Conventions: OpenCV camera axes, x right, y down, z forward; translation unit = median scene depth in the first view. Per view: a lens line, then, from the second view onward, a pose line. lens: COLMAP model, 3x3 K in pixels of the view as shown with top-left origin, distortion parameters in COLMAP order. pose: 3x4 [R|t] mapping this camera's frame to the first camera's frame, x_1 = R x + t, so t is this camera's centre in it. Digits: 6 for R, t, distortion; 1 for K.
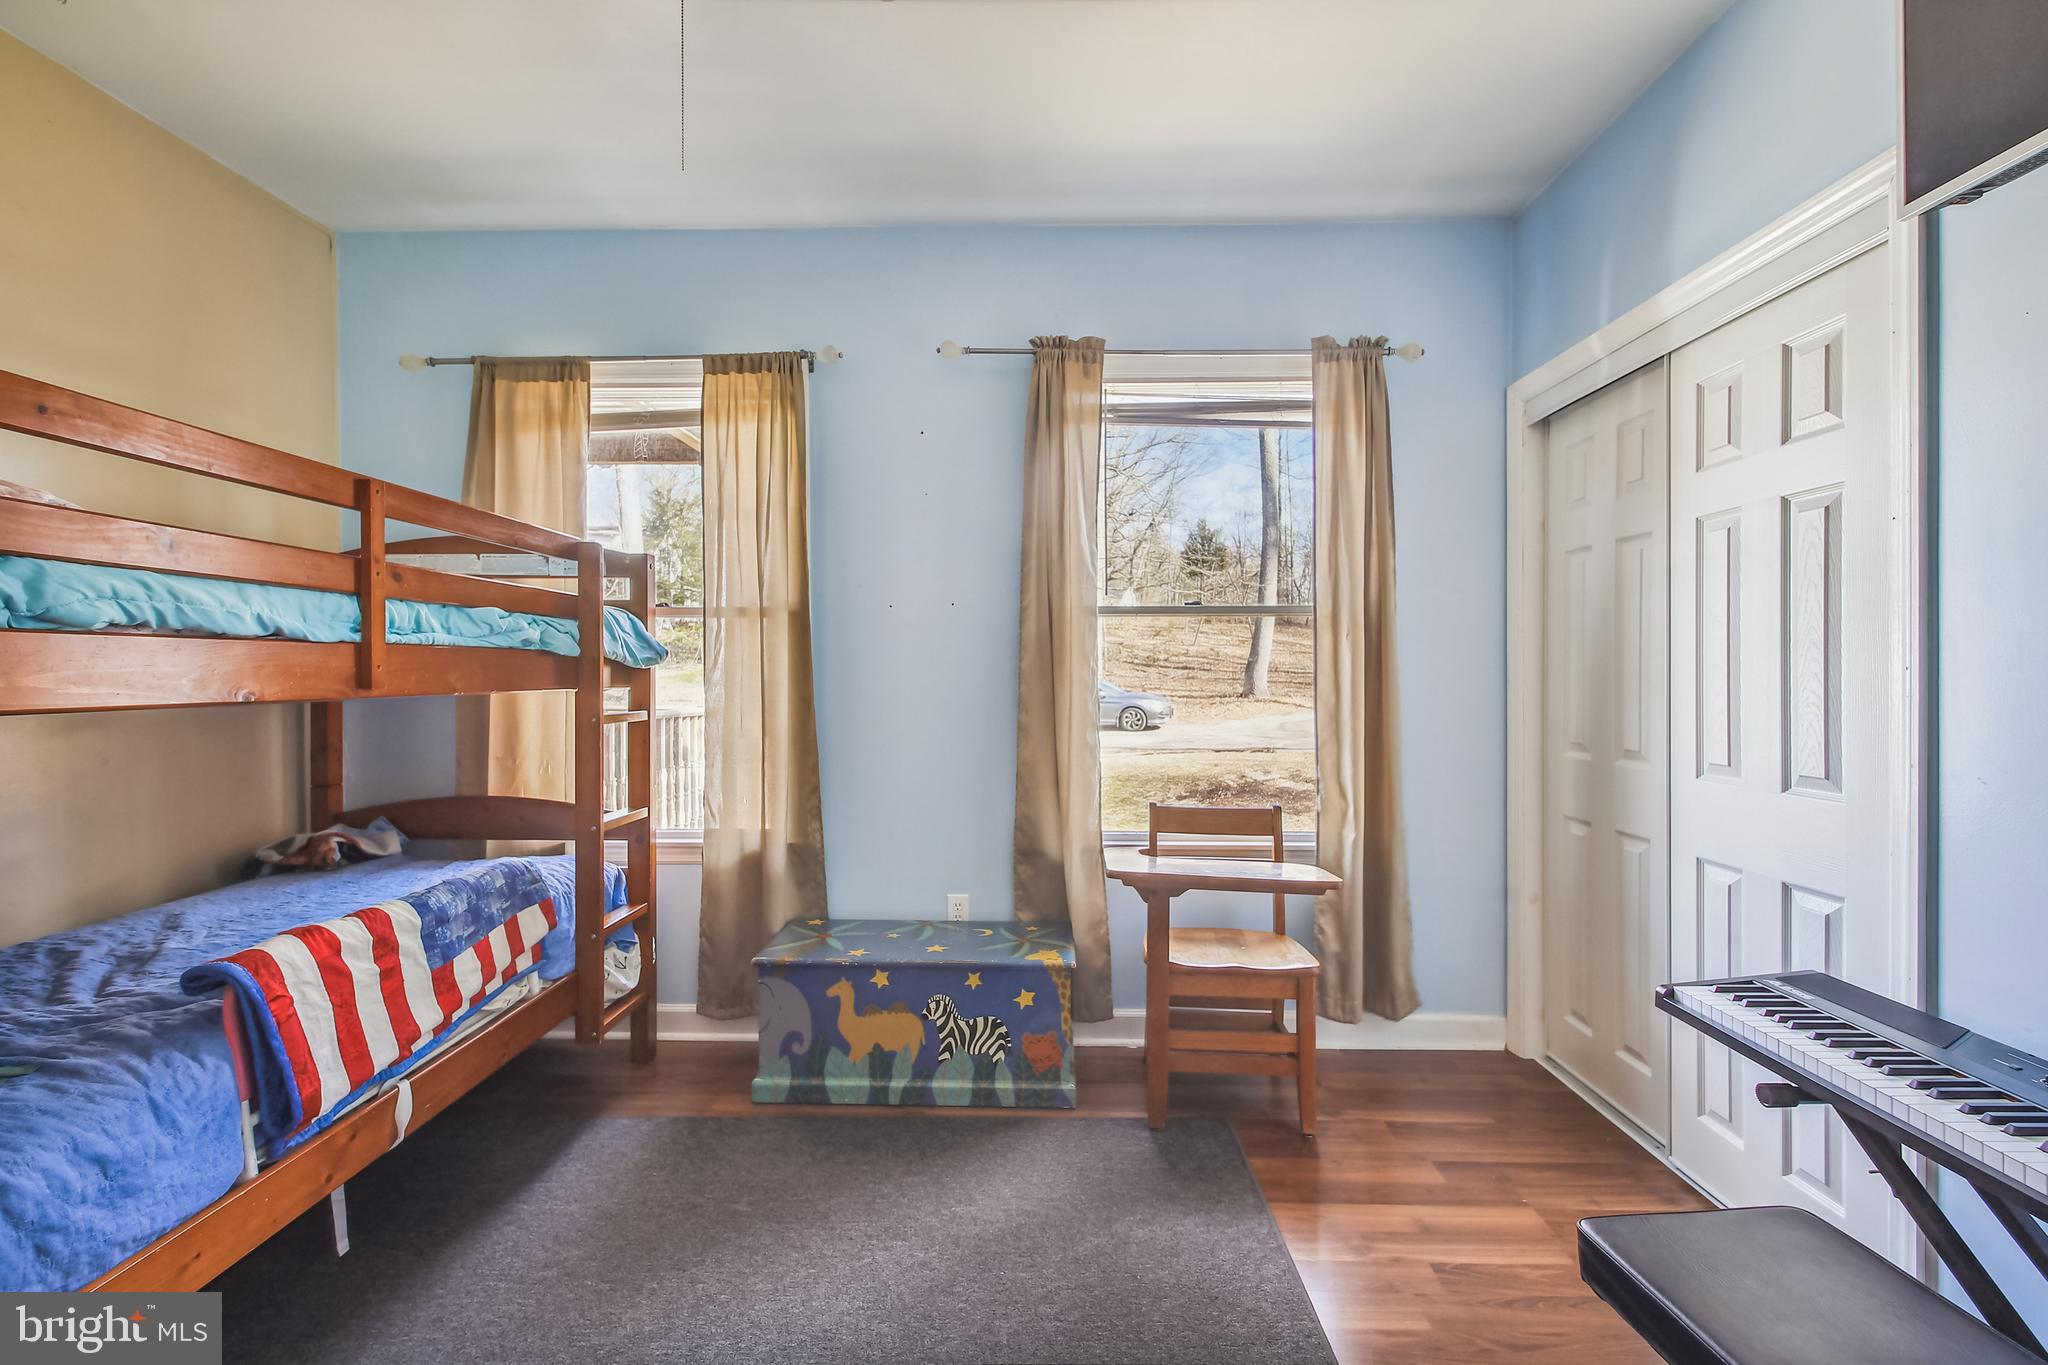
lens RADIAL K [[892.4, 0, 1017.9], [0, 892.4, 675.2], [0, 0, 1]] dist [0.010220, -0.008105]
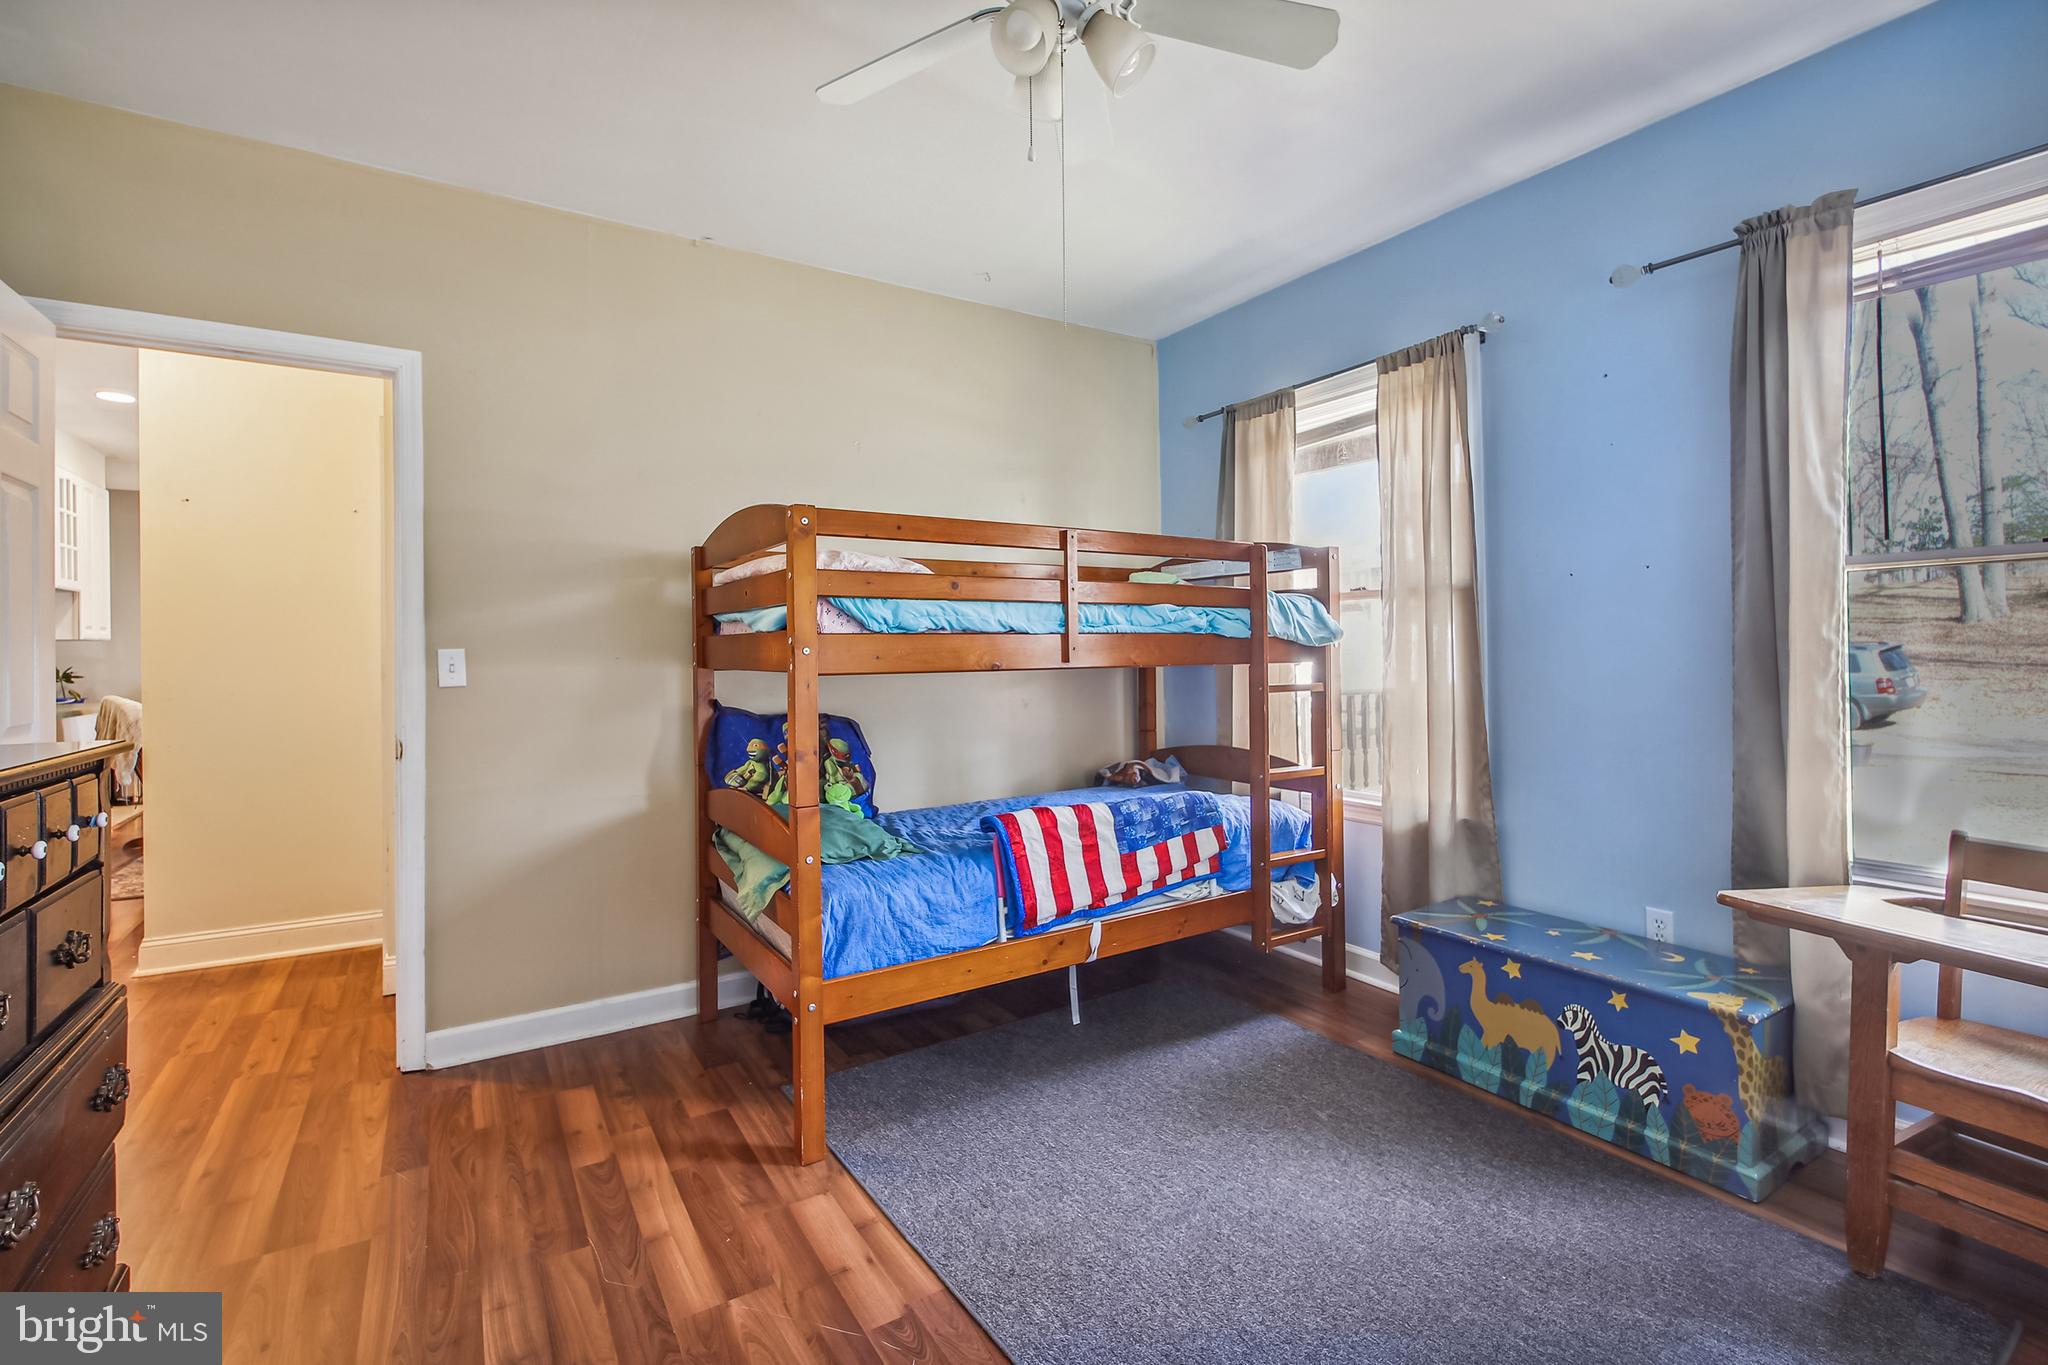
lens RADIAL K [[914.5, 0, 1022.3], [0, 914.5, 642.1], [0, 0, 1]] dist [-0.000617, -0.000430]
pose [[0.556125, -0.015308, -0.830958, 0.372654], [0.006992, 0.999881, -0.013740, 0.000463], [0.831069, 0.001831, 0.556166, 0.022315]]
